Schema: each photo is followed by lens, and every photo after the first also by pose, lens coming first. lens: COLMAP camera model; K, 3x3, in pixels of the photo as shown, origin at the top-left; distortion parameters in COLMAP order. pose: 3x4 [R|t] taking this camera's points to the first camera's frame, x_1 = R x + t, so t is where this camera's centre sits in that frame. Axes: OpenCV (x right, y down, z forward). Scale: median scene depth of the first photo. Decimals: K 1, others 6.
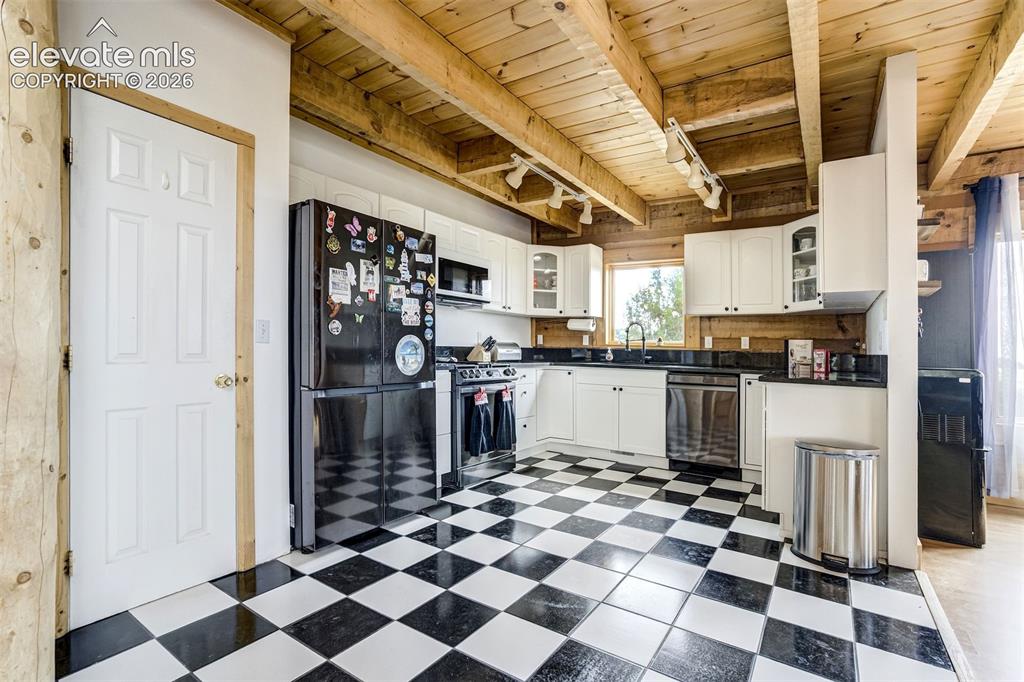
lens RADIAL K [[471.4, 0, 519.1], [0, 471.4, 339.5], [0, 0, 1]] dist [-0.037018, 0.011551]
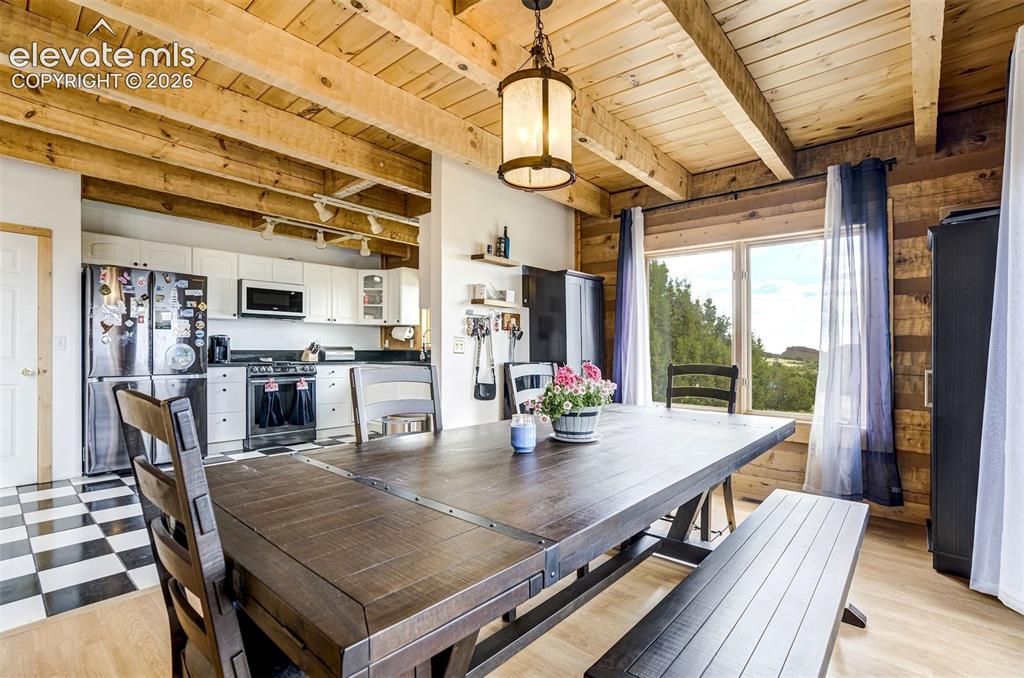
lens RADIAL K [[471.4, 0, 512.3], [0, 471.4, 342.2], [0, 0, 1]] dist [-0.037018, 0.011551]
pose [[0.992125, -0.015365, -0.124307, 0.707628], [0.015542, 0.999879, 0.000453, 0.001177], [0.124285, -0.002382, 0.992244, -0.251090]]
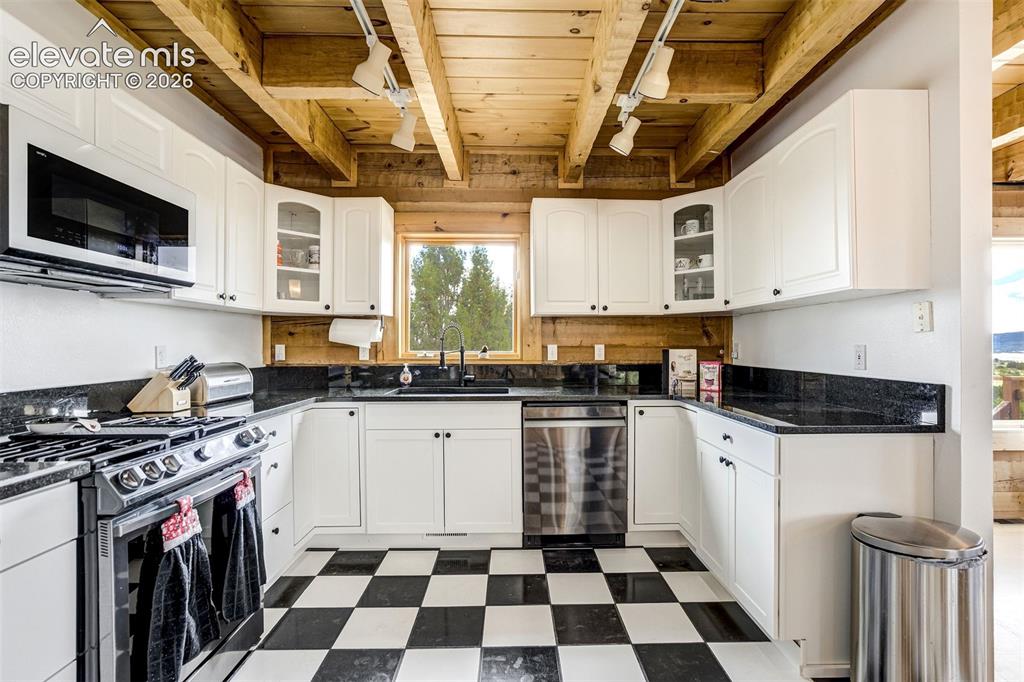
lens RADIAL K [[471.4, 0, 521.0], [0, 471.4, 326.9], [0, 0, 1]] dist [-0.037018, 0.011551]
pose [[0.818845, -0.006616, 0.573977, -0.060599], [0.013697, 0.999874, -0.008015, -0.030690], [-0.573852, 0.014424, 0.818832, 0.459298]]
